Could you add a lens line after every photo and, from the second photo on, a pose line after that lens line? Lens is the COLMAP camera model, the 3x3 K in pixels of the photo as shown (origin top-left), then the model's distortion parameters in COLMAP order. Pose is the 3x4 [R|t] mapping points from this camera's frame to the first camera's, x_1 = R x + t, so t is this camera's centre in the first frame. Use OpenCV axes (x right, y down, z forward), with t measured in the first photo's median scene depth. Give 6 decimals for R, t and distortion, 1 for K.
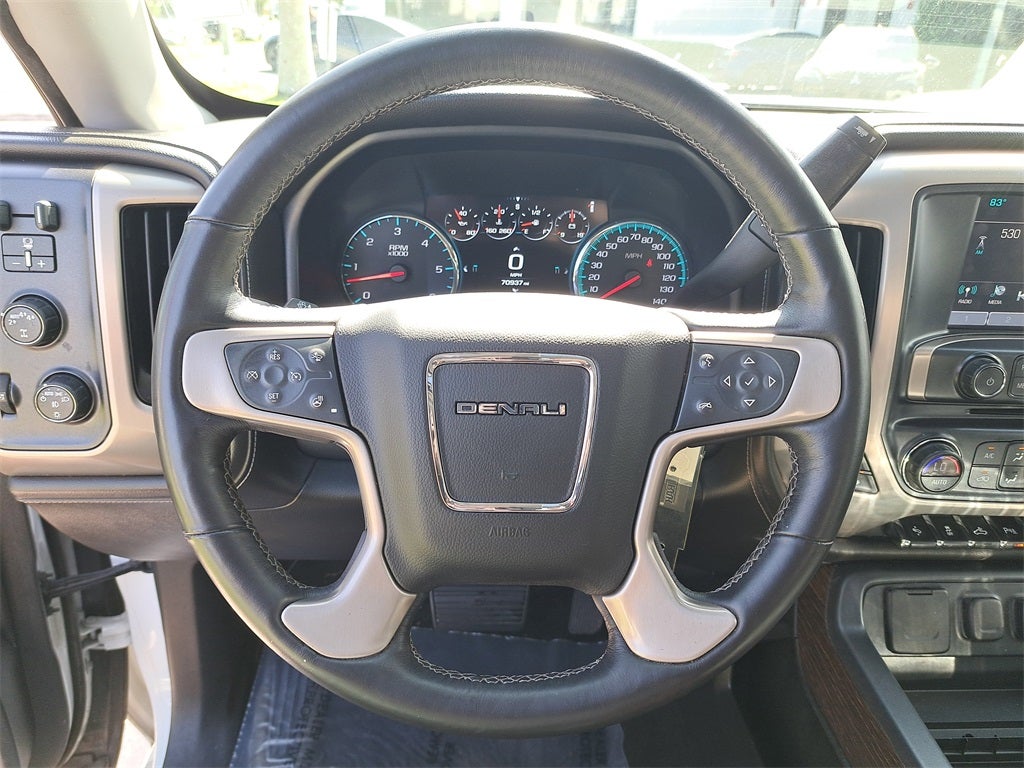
lens RADIAL K [[741.7, 0, 513.6], [0, 741.7, 388.3], [0, 0, 1]] dist [0.061372, -0.063051]
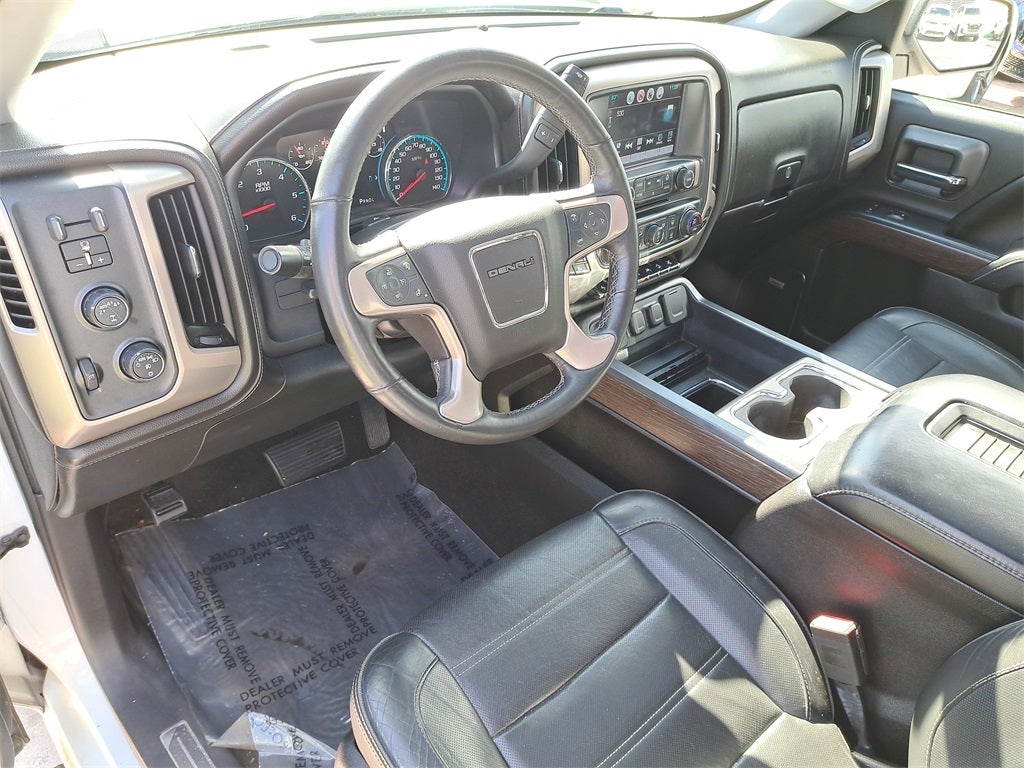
lens RADIAL K [[741.7, 0, 514.4], [0, 741.7, 392.9], [0, 0, 1]] dist [0.061372, -0.063051]
pose [[0.760397, -0.350289, 0.546895, -0.792350], [0.233039, 0.933162, 0.273680, -0.130351], [-0.606209, -0.080658, 0.791205, -0.360779]]
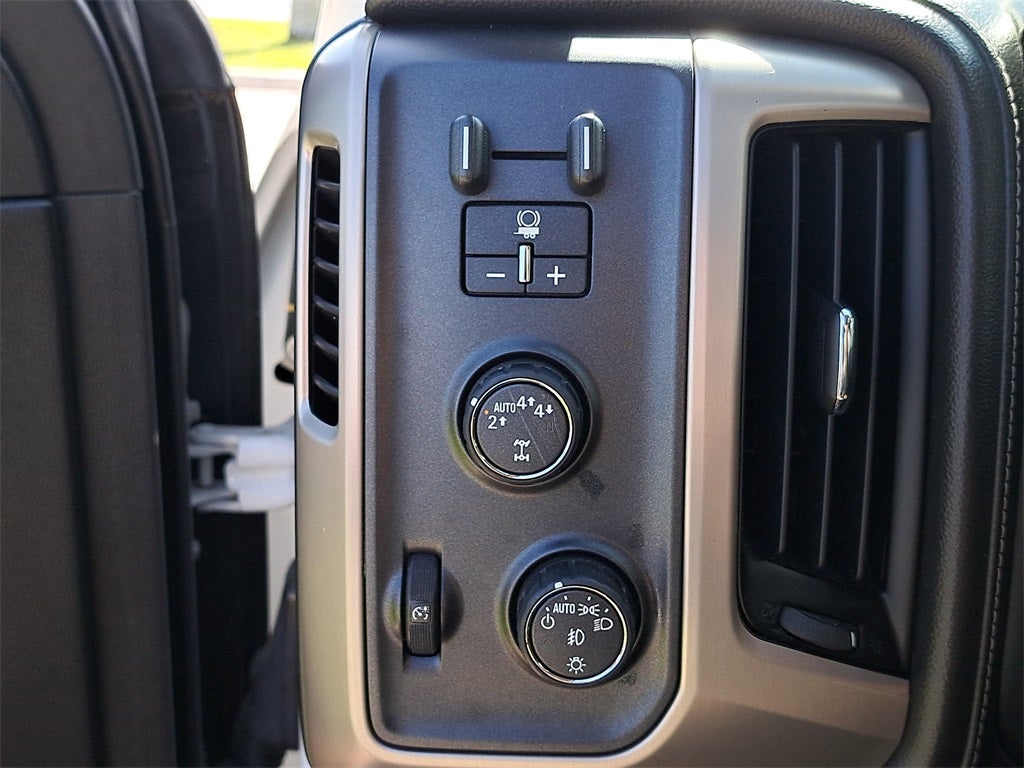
lens RADIAL K [[1344.8, 0, 508.9], [0, 1344.8, 378.5], [0, 0, 1]] dist [0.054565, 0.000000]
pose [[0.993882, -0.002838, -0.110407, -0.529422], [-0.010769, 0.992416, -0.122456, -0.023097], [0.109918, 0.122895, 0.986314, 0.284448]]
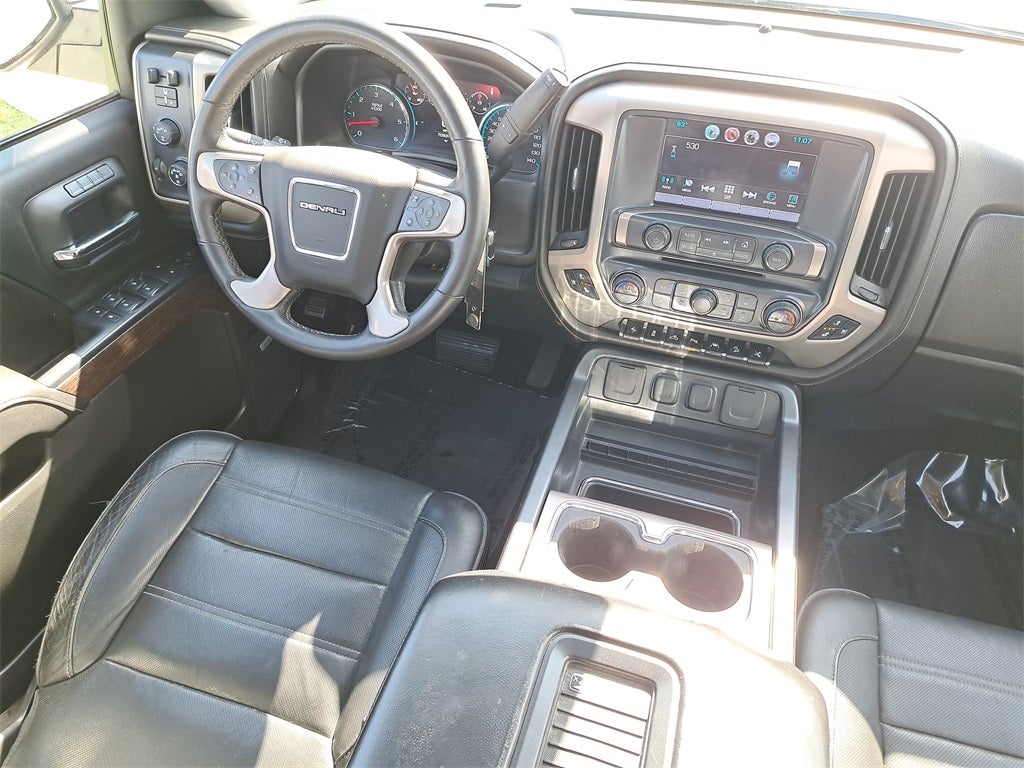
lens RADIAL K [[741.7, 0, 515.8], [0, 741.7, 388.3], [0, 0, 1]] dist [0.061372, -0.063051]
pose [[0.939886, 0.209060, -0.270014, 0.851664], [-0.137878, 0.955707, 0.260027, -0.079708], [0.312416, -0.207167, 0.927081, -0.661004]]
